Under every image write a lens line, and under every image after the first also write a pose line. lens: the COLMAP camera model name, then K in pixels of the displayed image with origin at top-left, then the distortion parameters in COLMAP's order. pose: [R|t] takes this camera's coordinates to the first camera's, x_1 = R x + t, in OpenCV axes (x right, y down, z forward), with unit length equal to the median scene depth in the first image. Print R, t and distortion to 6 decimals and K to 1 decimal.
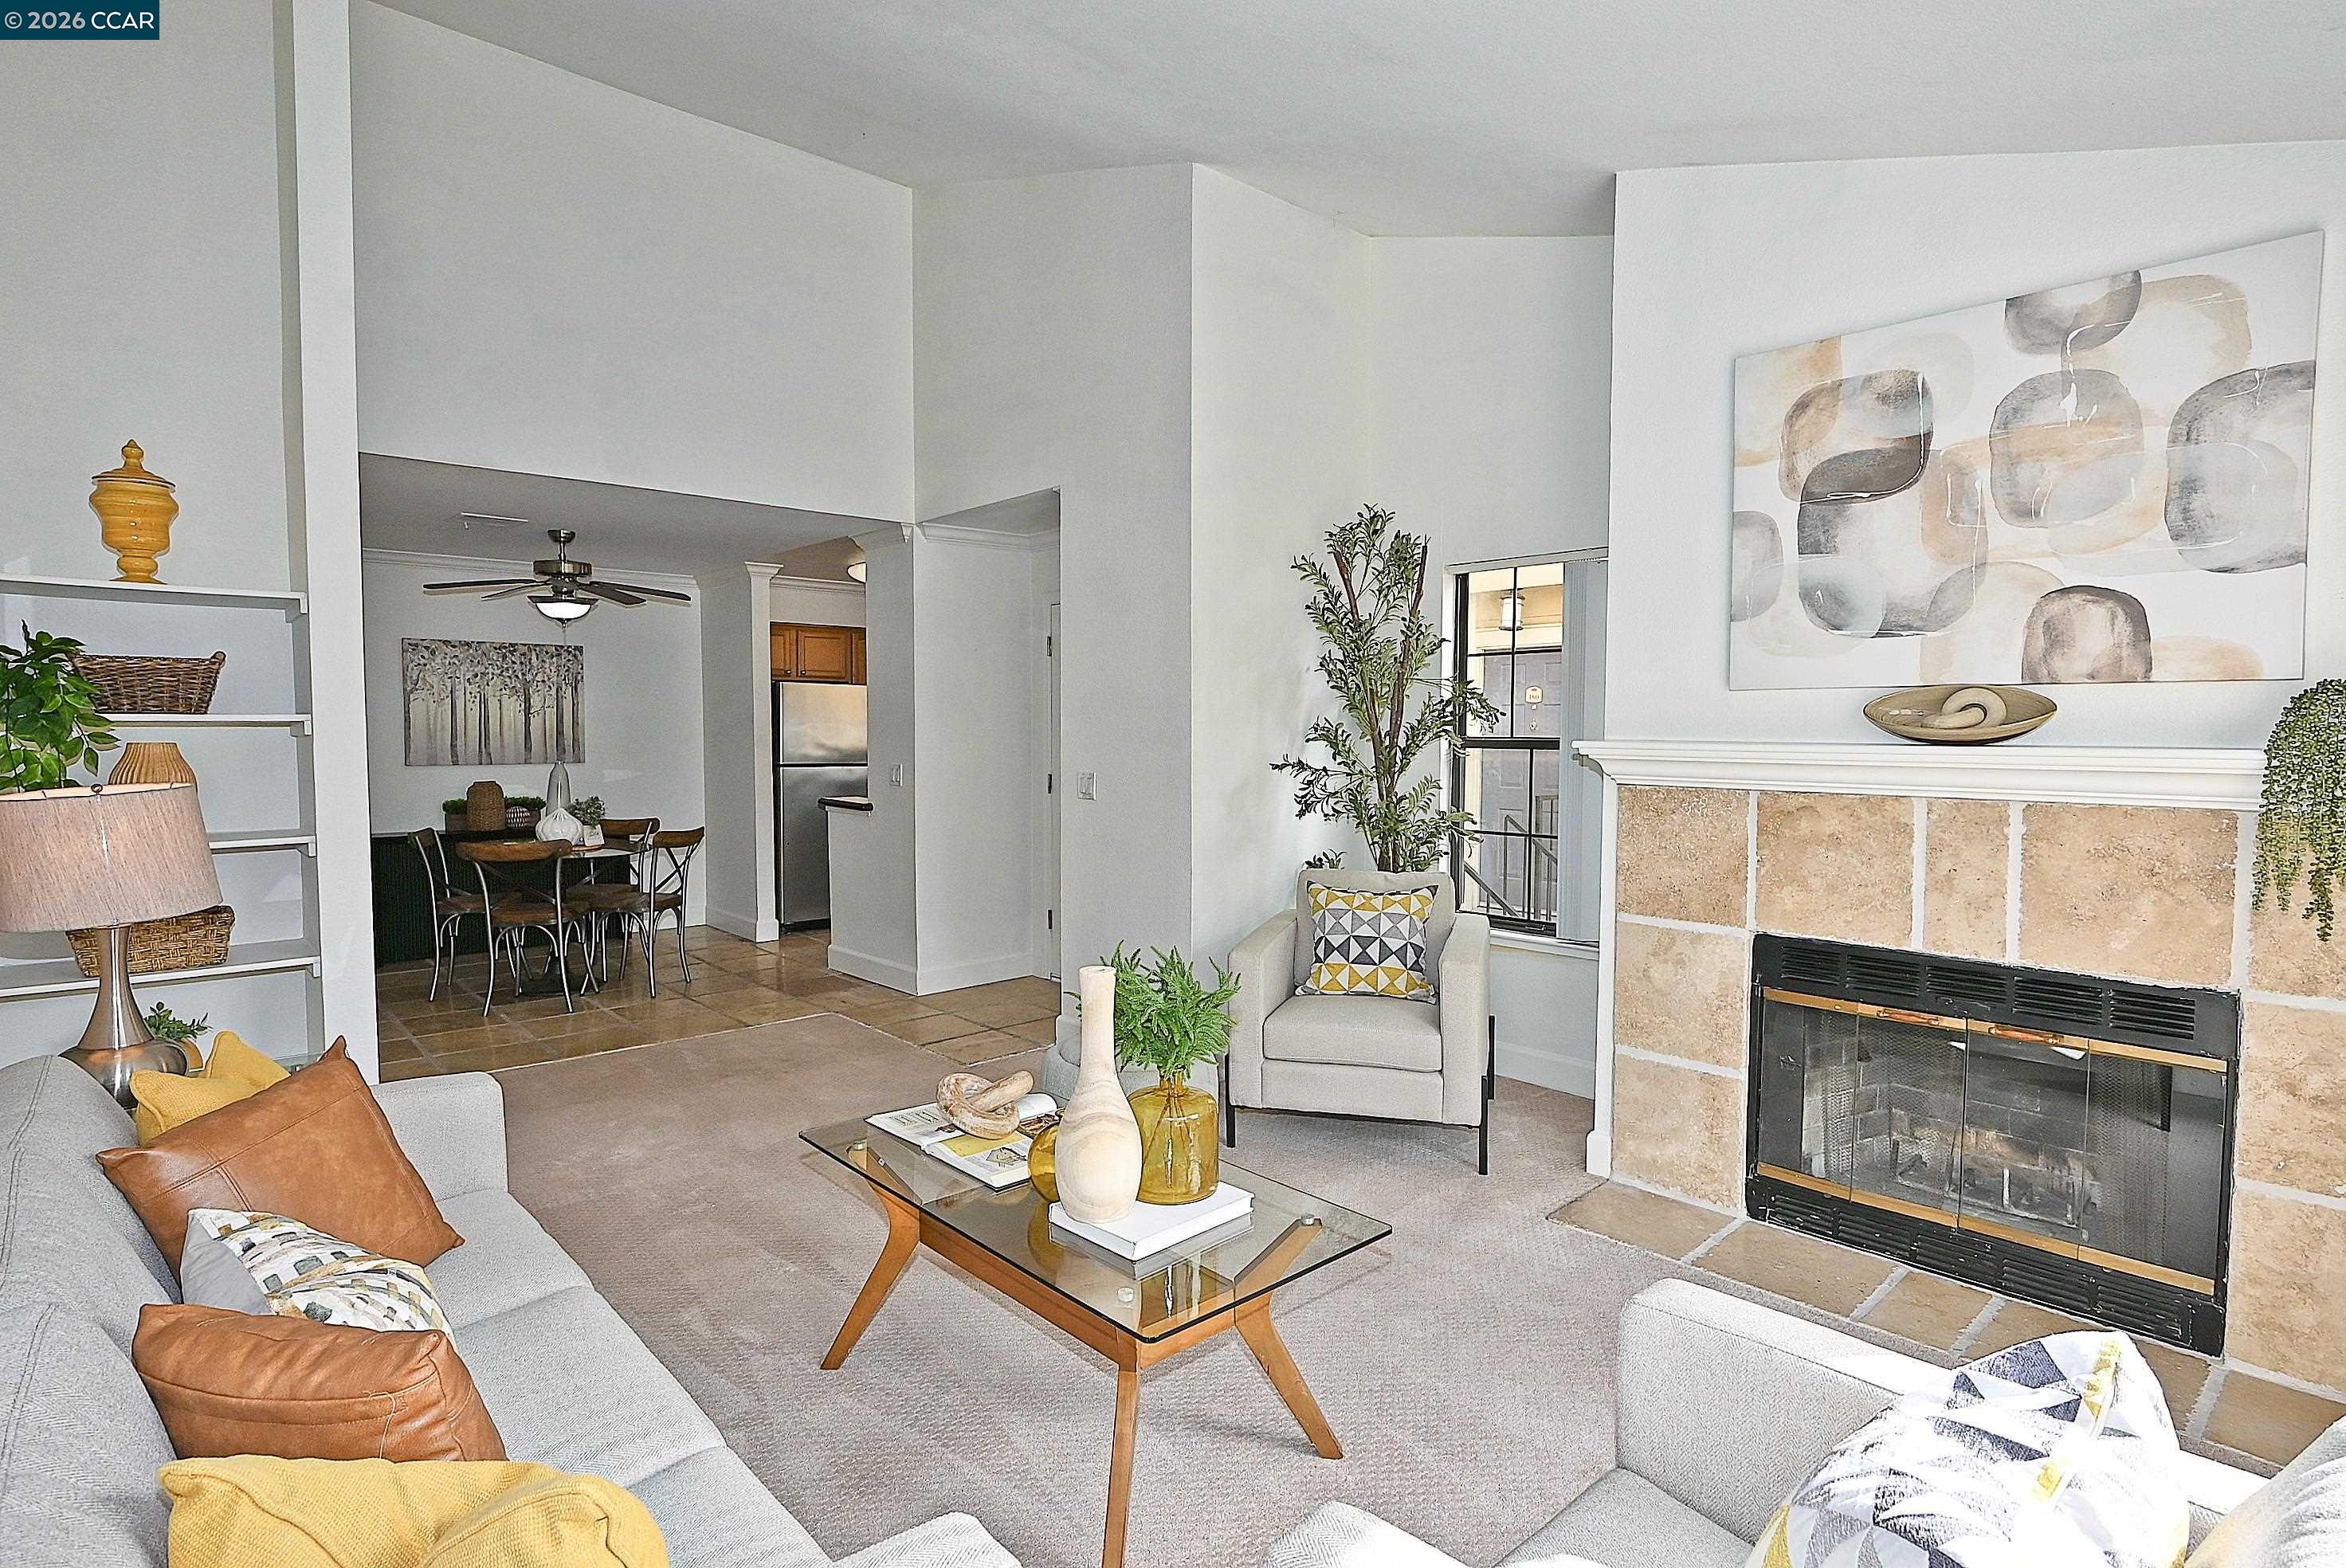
lens RADIAL K [[1178.7, 0, 1175.0], [0, 1178.7, 786.1], [0, 0, 1]] dist [-0.014877, 0.007947]
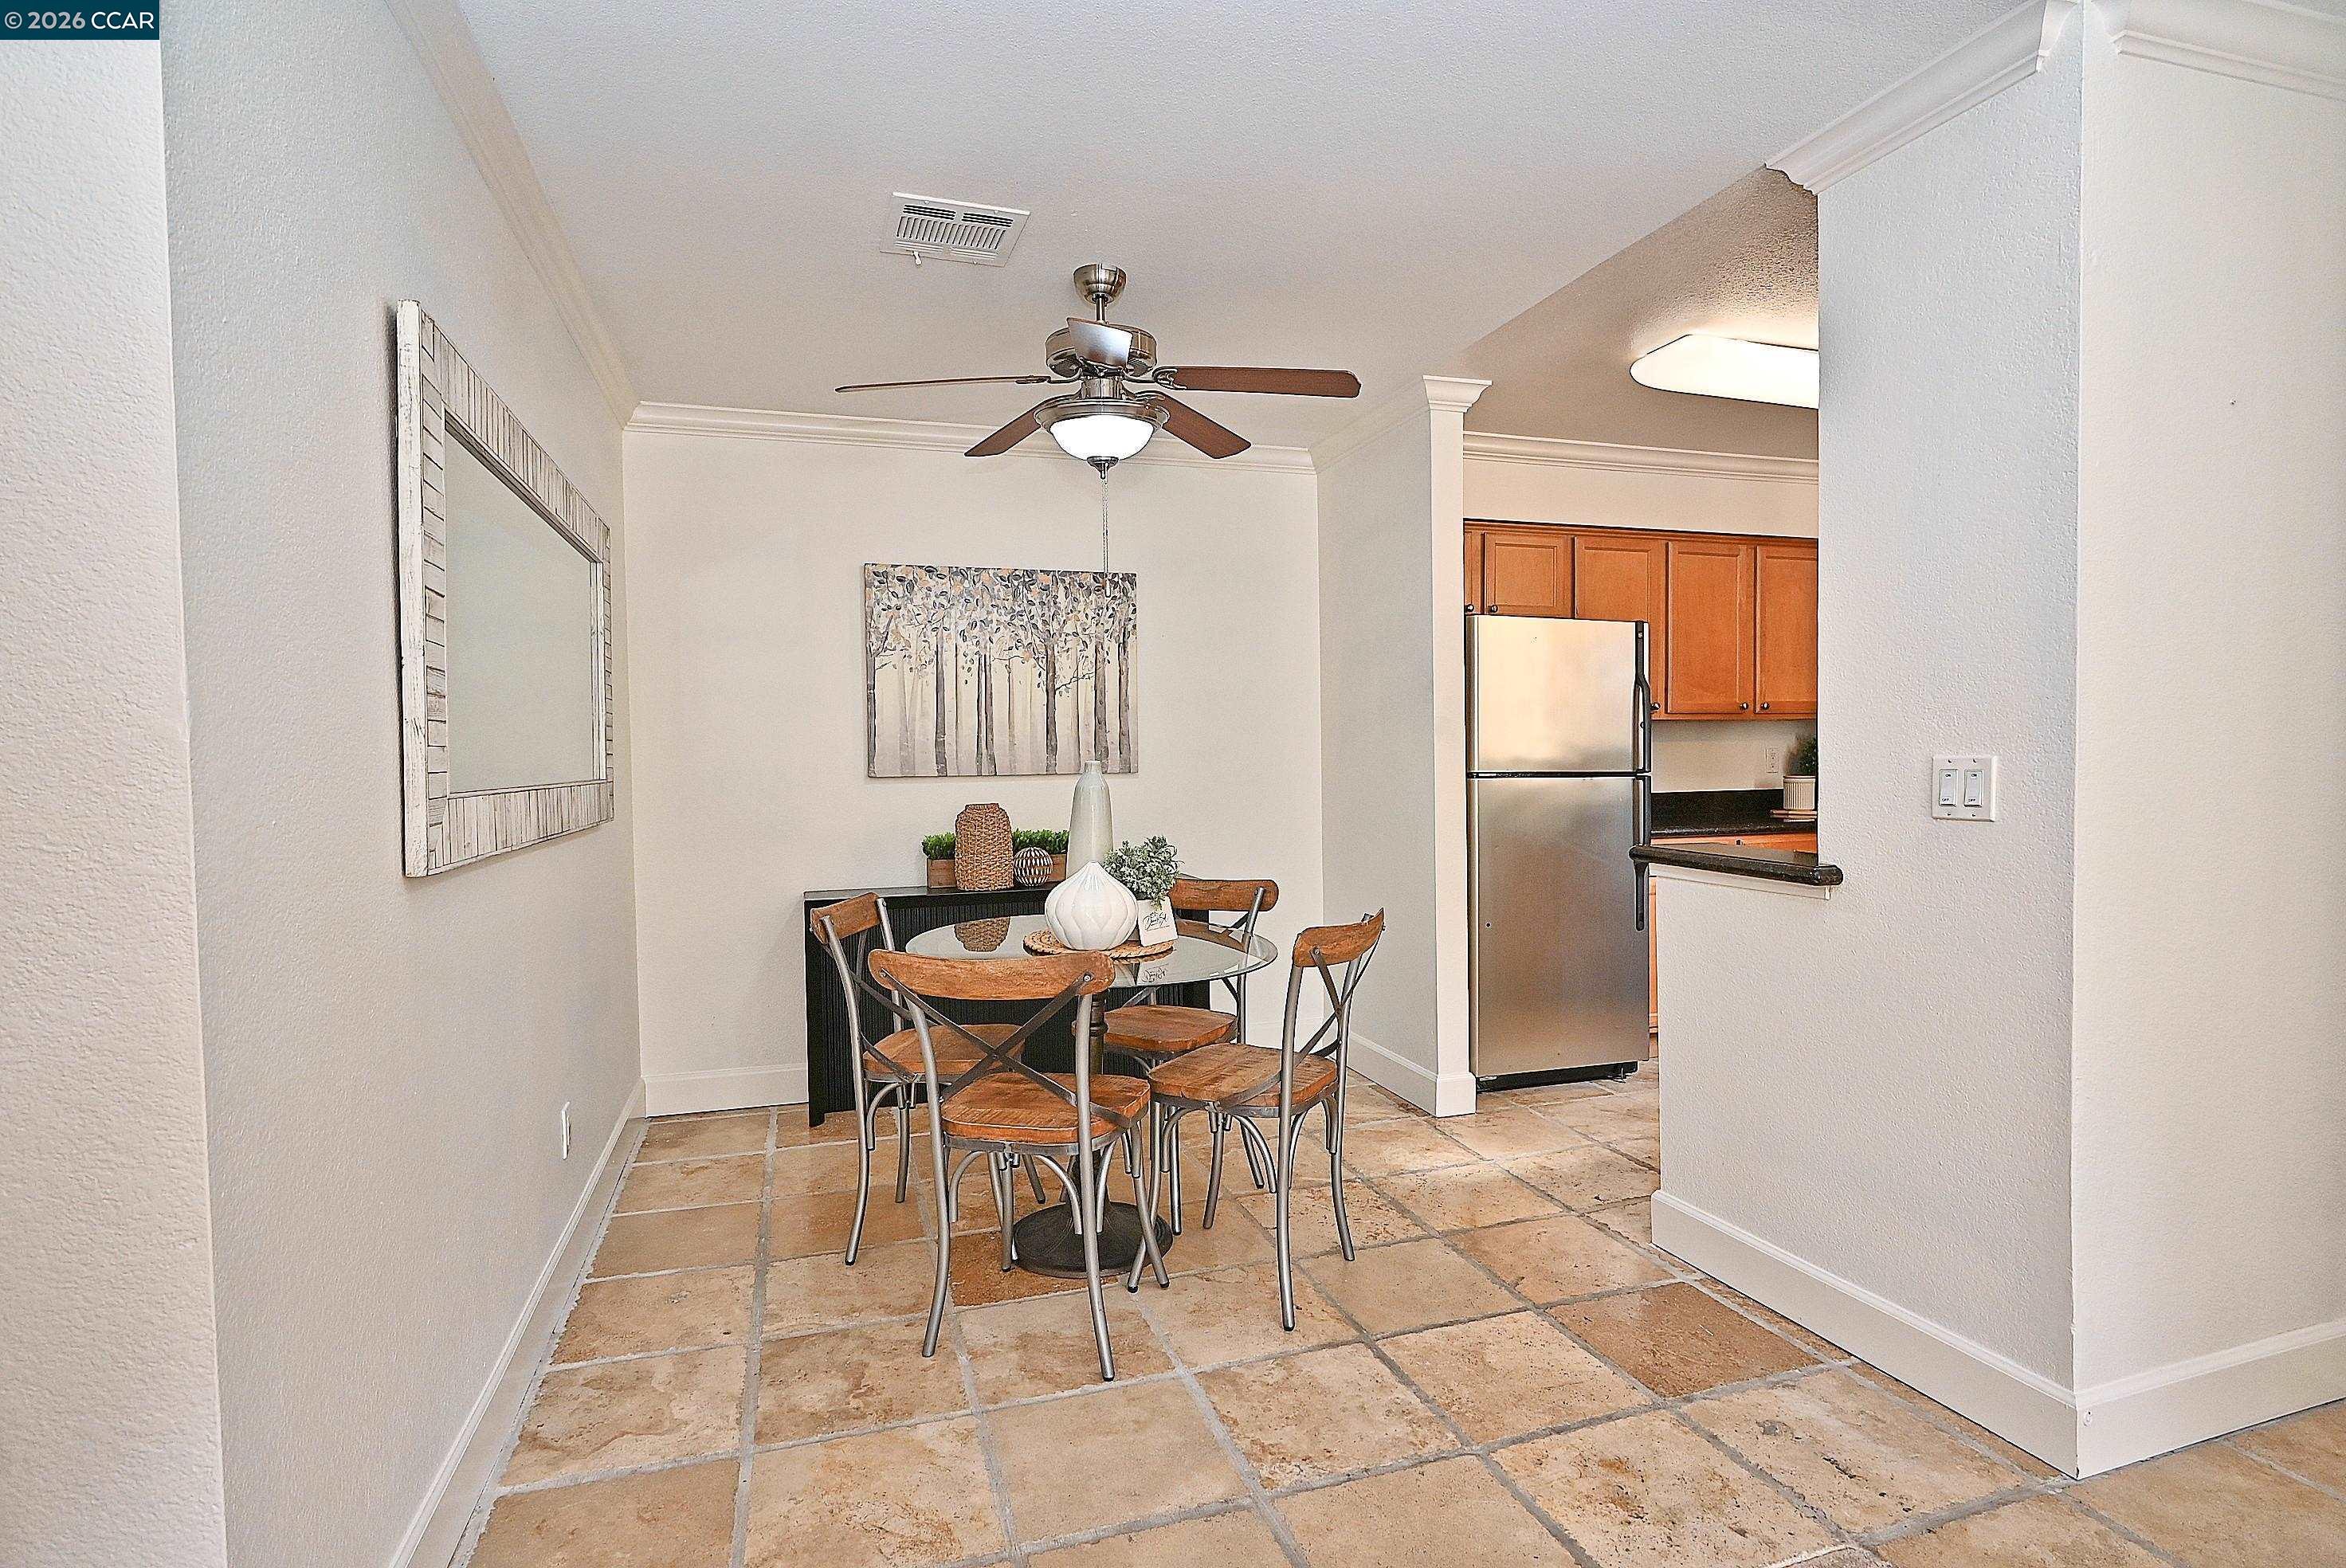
lens RADIAL K [[1159.0, 0, 1166.8], [0, 1159.0, 787.4], [0, 0, 1]] dist [-0.001745, 0.000403]
pose [[0.906948, -0.002967, -0.421232, -0.262613], [-0.006337, 0.999766, -0.020686, -0.000856], [0.421195, 0.021430, 0.906717, 0.515603]]
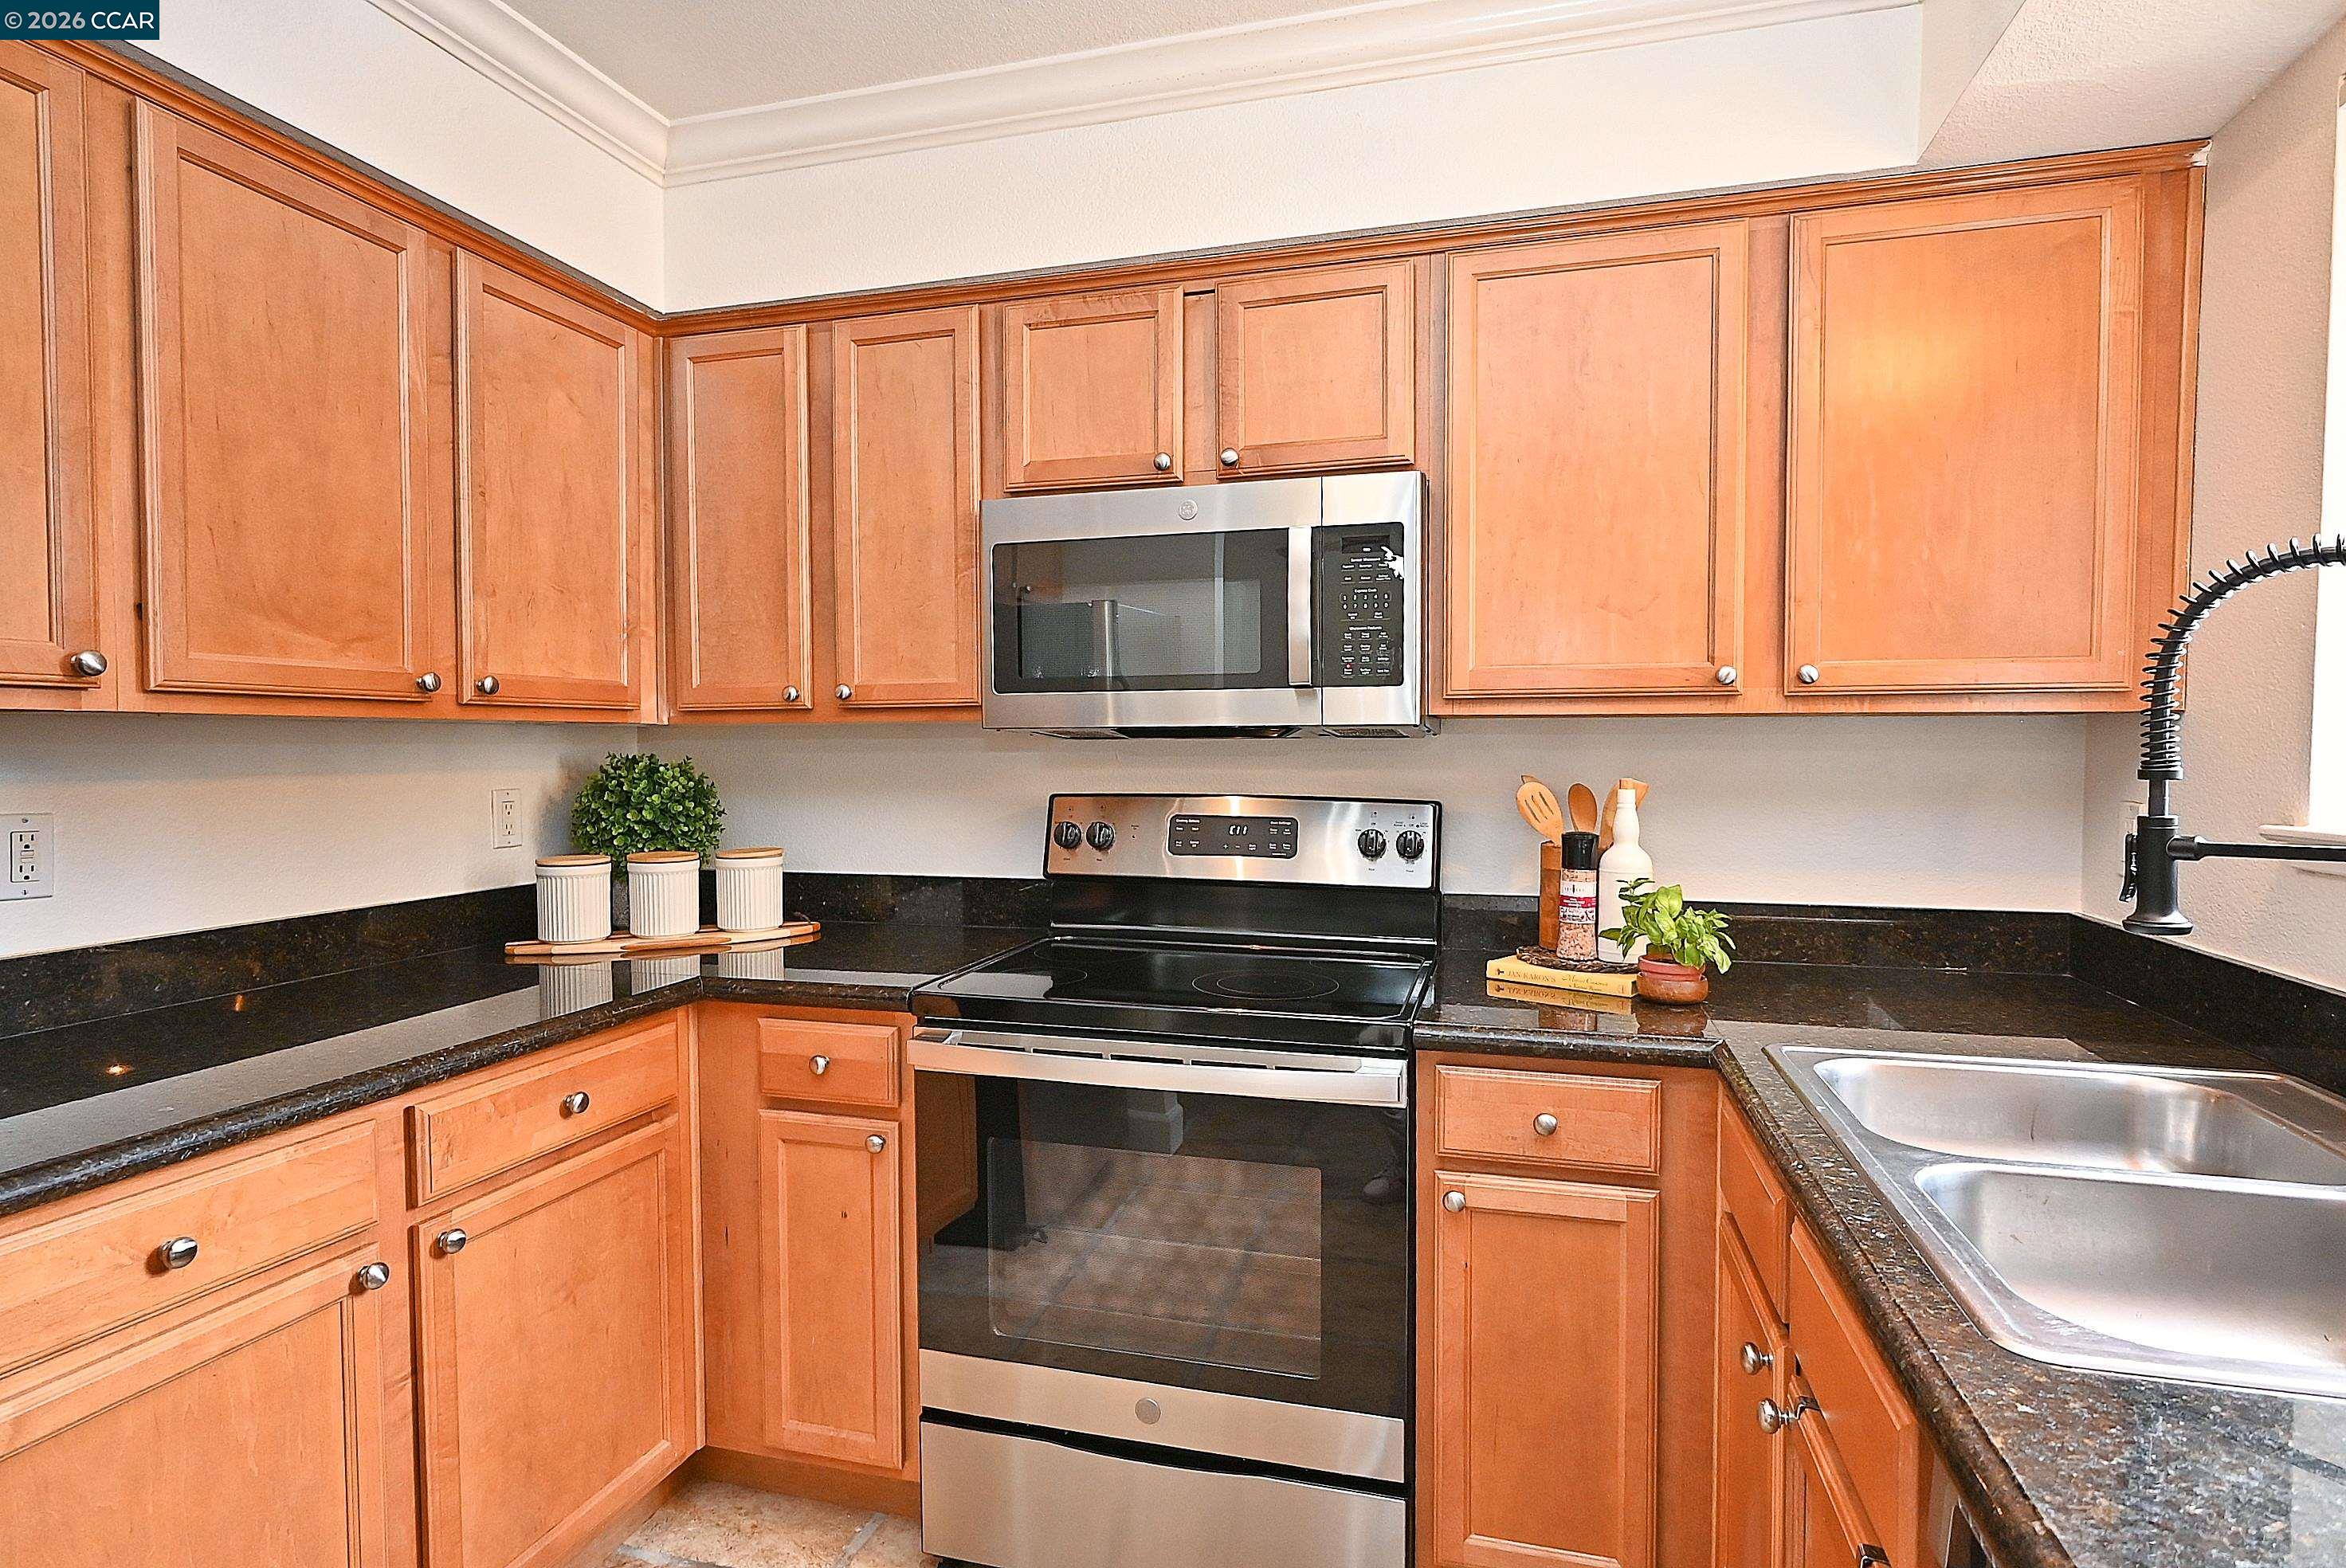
lens RADIAL K [[1228.9, 0, 1173.0], [0, 1228.9, 784.0], [0, 0, 1]] dist [-0.004229, 0.000993]
pose [[0.852070, -0.020879, 0.523011, -0.243556], [0.031998, 0.999413, -0.012234, -0.035417], [-0.522449, 0.027160, 0.852238, 0.974565]]
